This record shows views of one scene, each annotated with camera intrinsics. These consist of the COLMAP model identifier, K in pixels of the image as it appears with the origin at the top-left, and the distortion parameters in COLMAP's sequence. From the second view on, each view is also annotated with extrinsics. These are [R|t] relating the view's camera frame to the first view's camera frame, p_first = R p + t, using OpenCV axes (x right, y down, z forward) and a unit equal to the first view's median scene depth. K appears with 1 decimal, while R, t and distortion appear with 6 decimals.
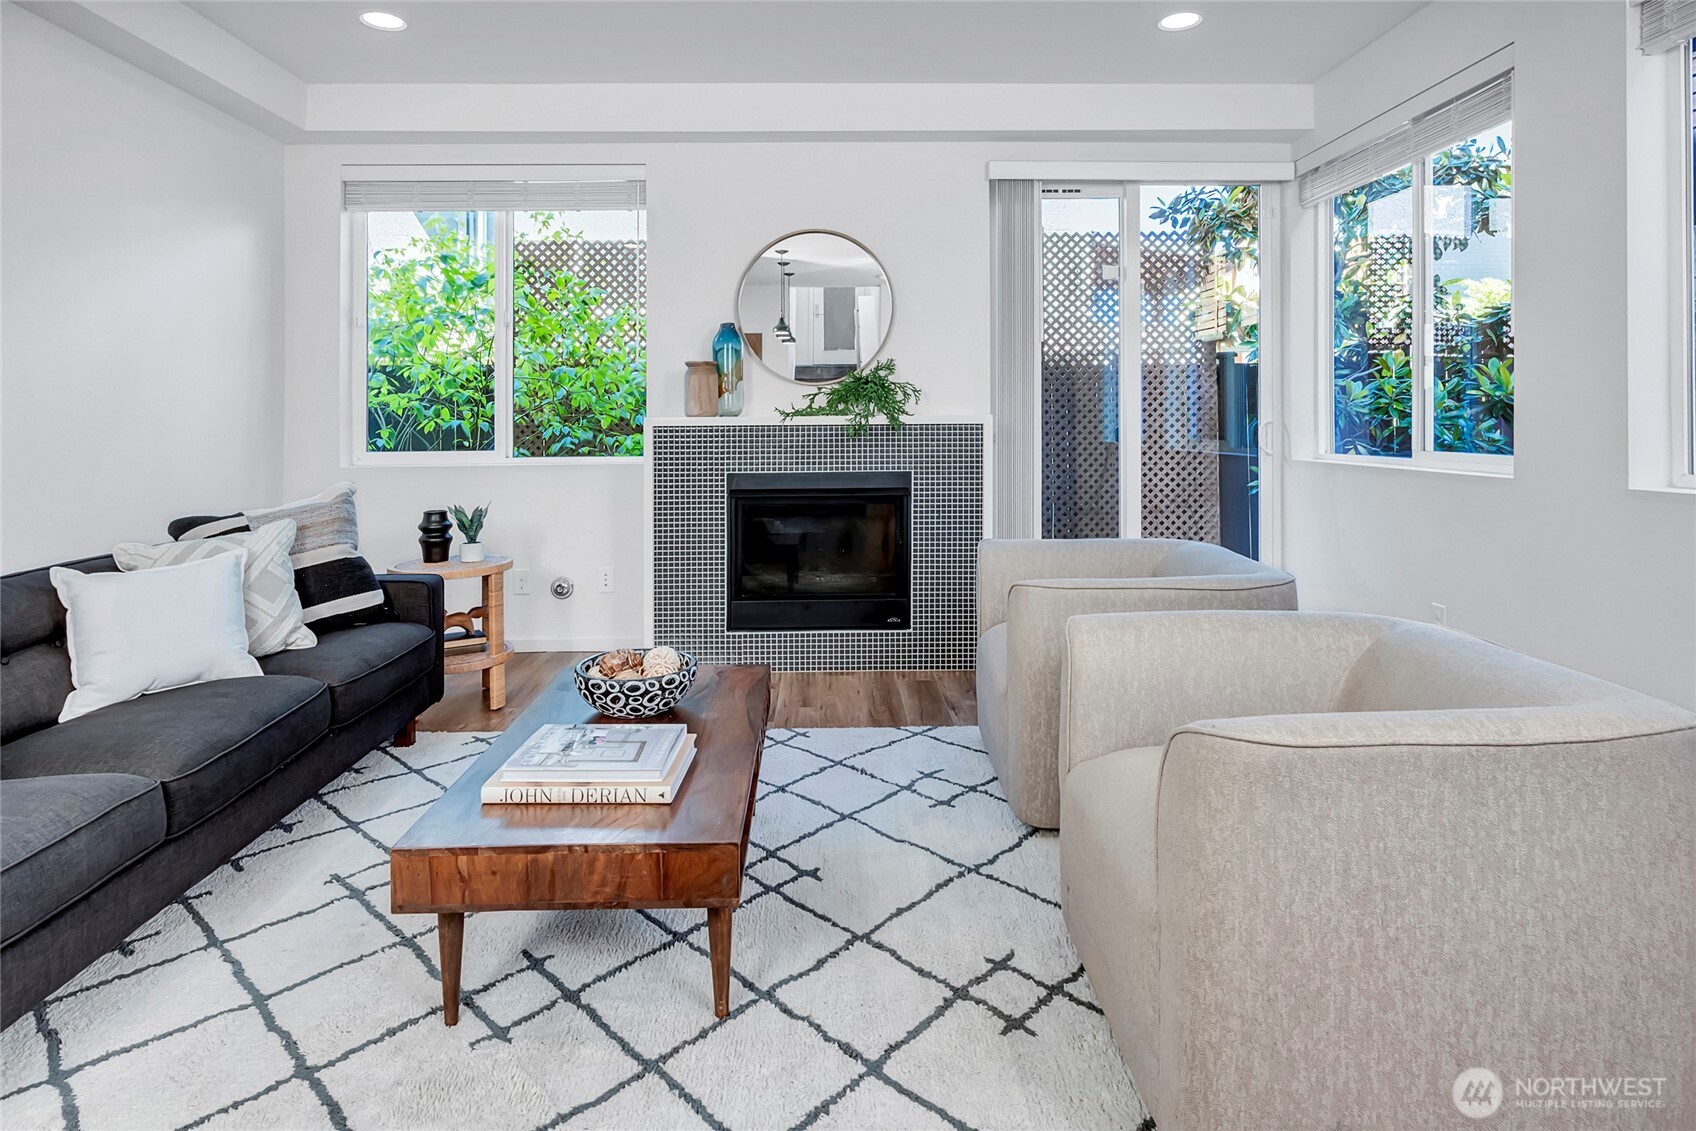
lens RADIAL K [[919.1, 0, 842.9], [0, 919.1, 422.8], [0, 0, 1]] dist [-0.002345, -0.000743]
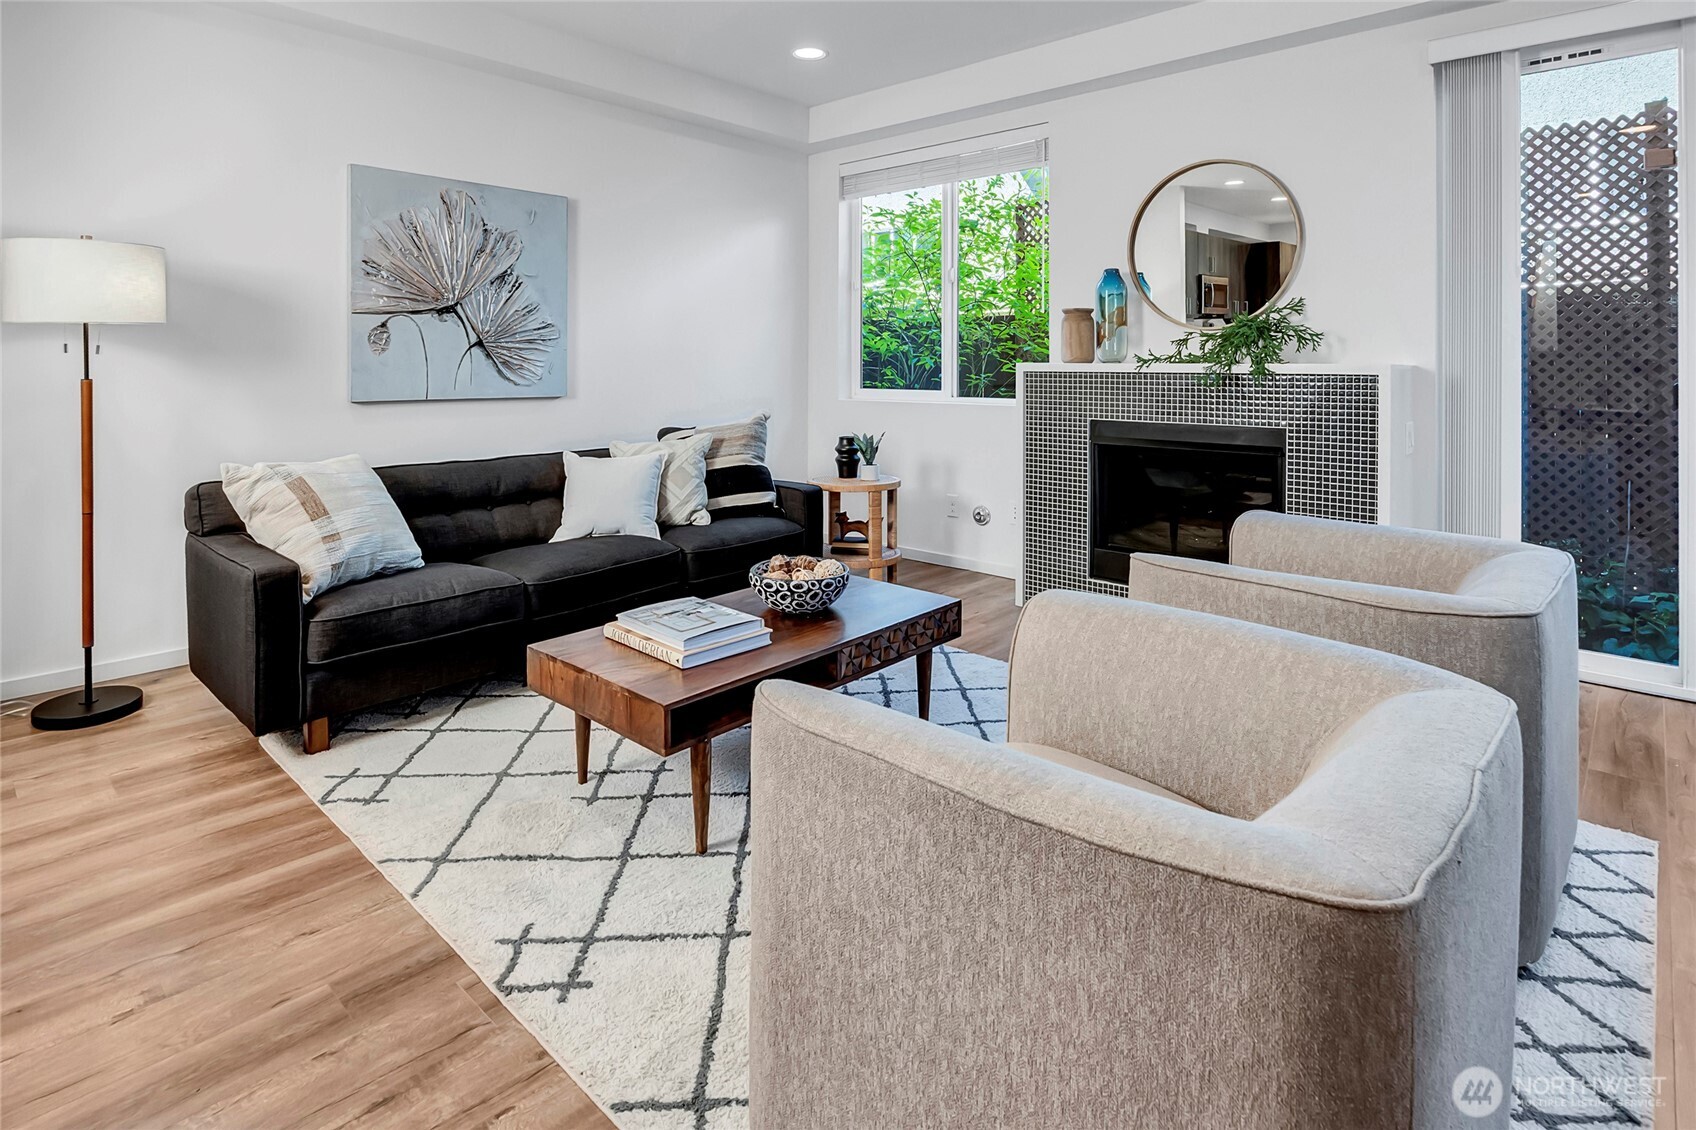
lens RADIAL K [[887.2, 0, 850.0], [0, 887.2, 366.6], [0, 0, 1]] dist [-0.011052, -0.001493]
pose [[0.719755, 0.010962, -0.694142, 0.391388], [-0.012290, 0.999920, 0.003048, -0.002920], [0.694120, 0.006337, 0.719832, 0.136536]]
